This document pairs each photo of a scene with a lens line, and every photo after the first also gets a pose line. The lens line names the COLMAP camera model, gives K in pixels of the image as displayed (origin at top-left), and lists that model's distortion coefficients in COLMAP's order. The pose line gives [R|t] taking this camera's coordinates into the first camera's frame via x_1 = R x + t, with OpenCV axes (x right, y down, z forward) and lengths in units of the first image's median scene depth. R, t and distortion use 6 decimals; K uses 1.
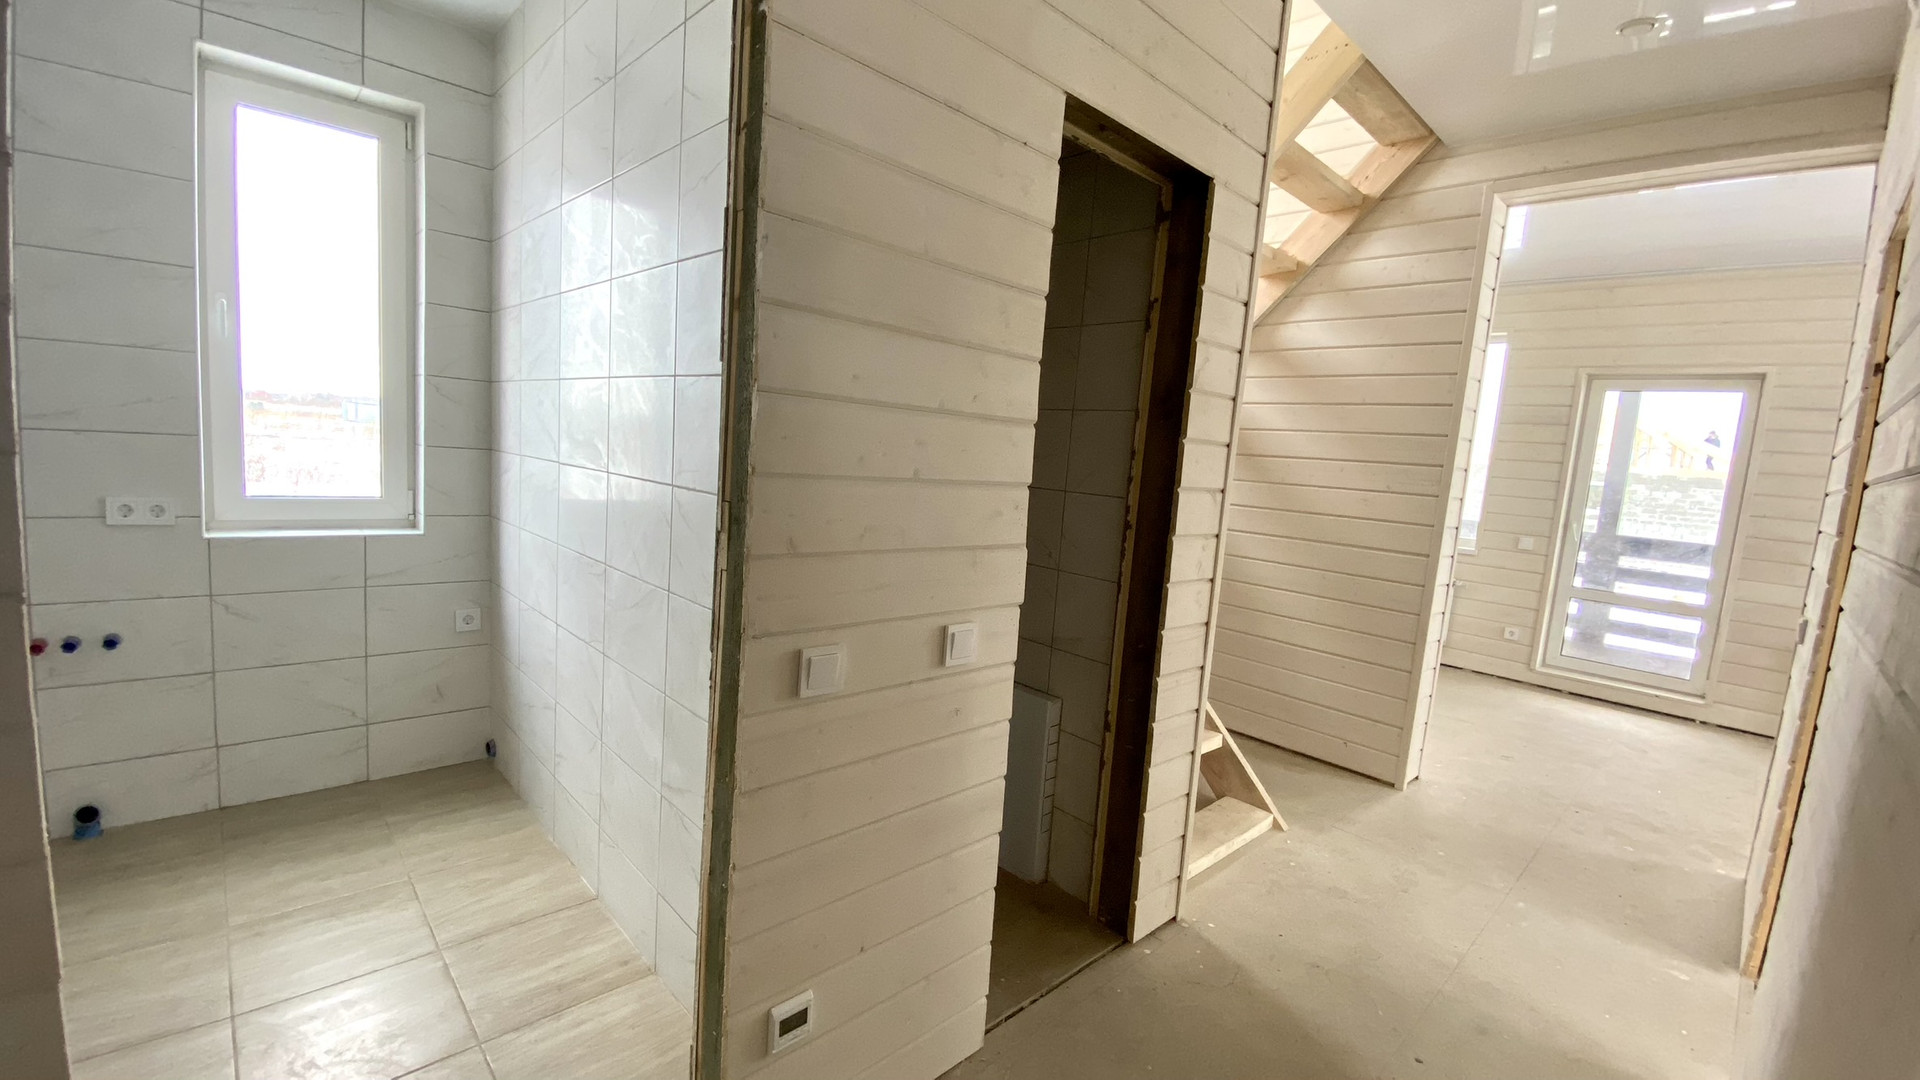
lens RADIAL K [[772.7, 0, 952.4], [0, 772.7, 541.0], [0, 0, 1]] dist [0.018299, -0.021356]
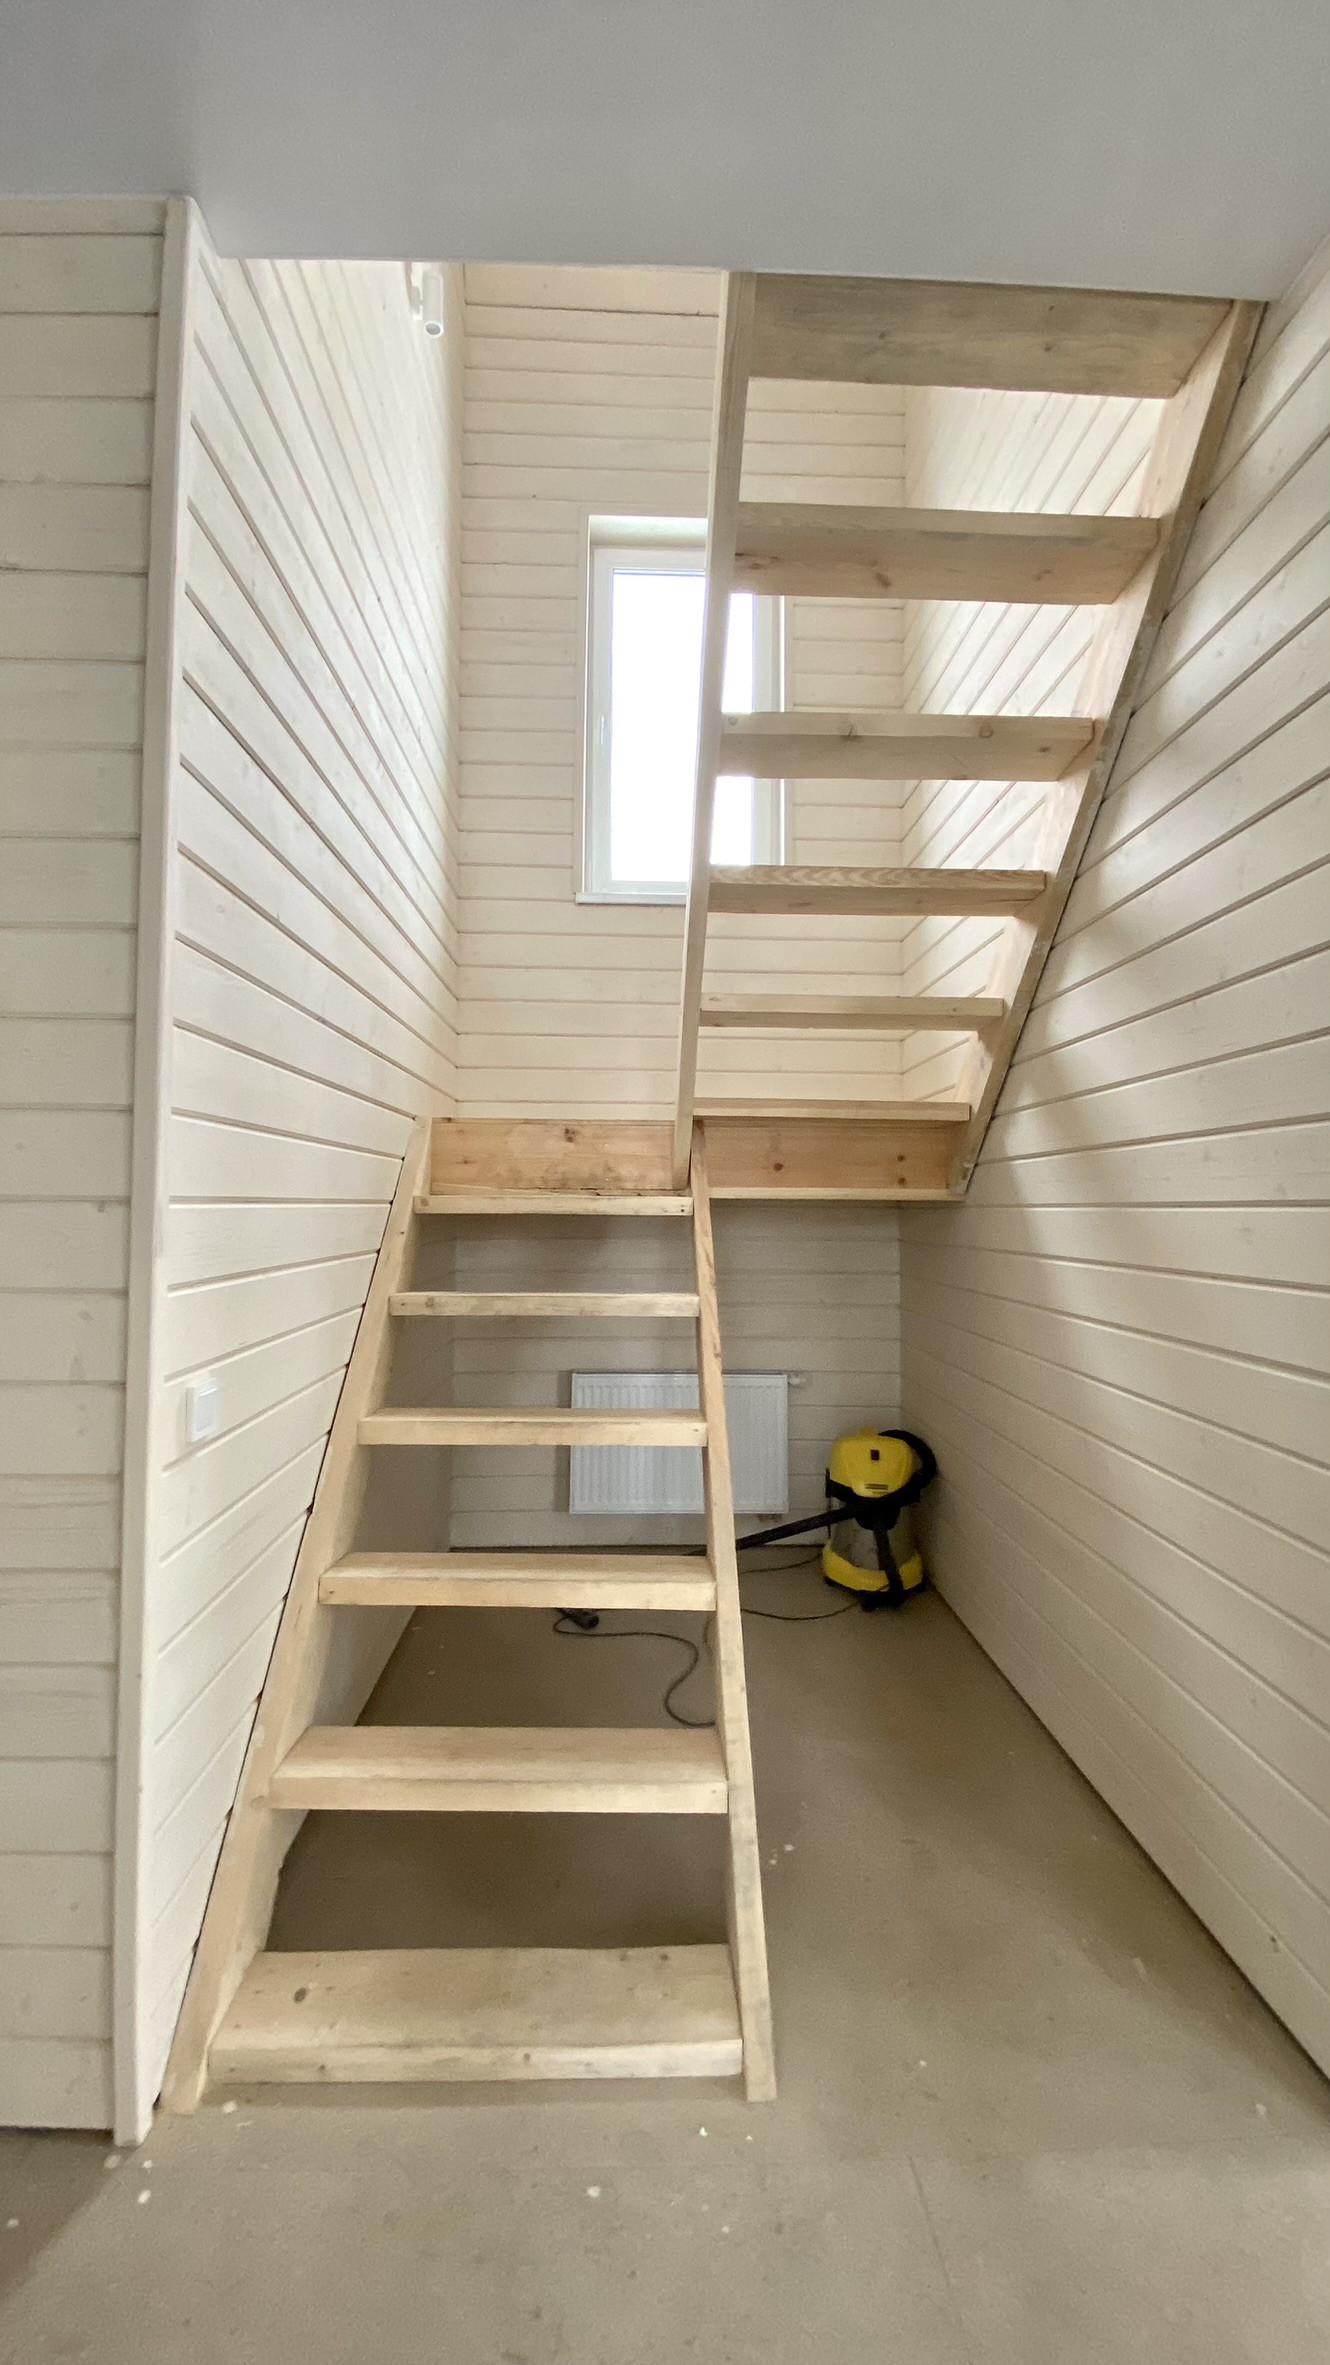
lens RADIAL K [[951.8, 0, 667.6], [0, 951.8, 1177.3], [0, 0, 1]] dist [0.018299, -0.021356]
pose [[0.747601, -0.091179, -0.657859, 0.452484], [-0.030824, 0.984701, -0.171507, 0.006889], [0.663432, 0.148497, 0.733353, 0.345145]]
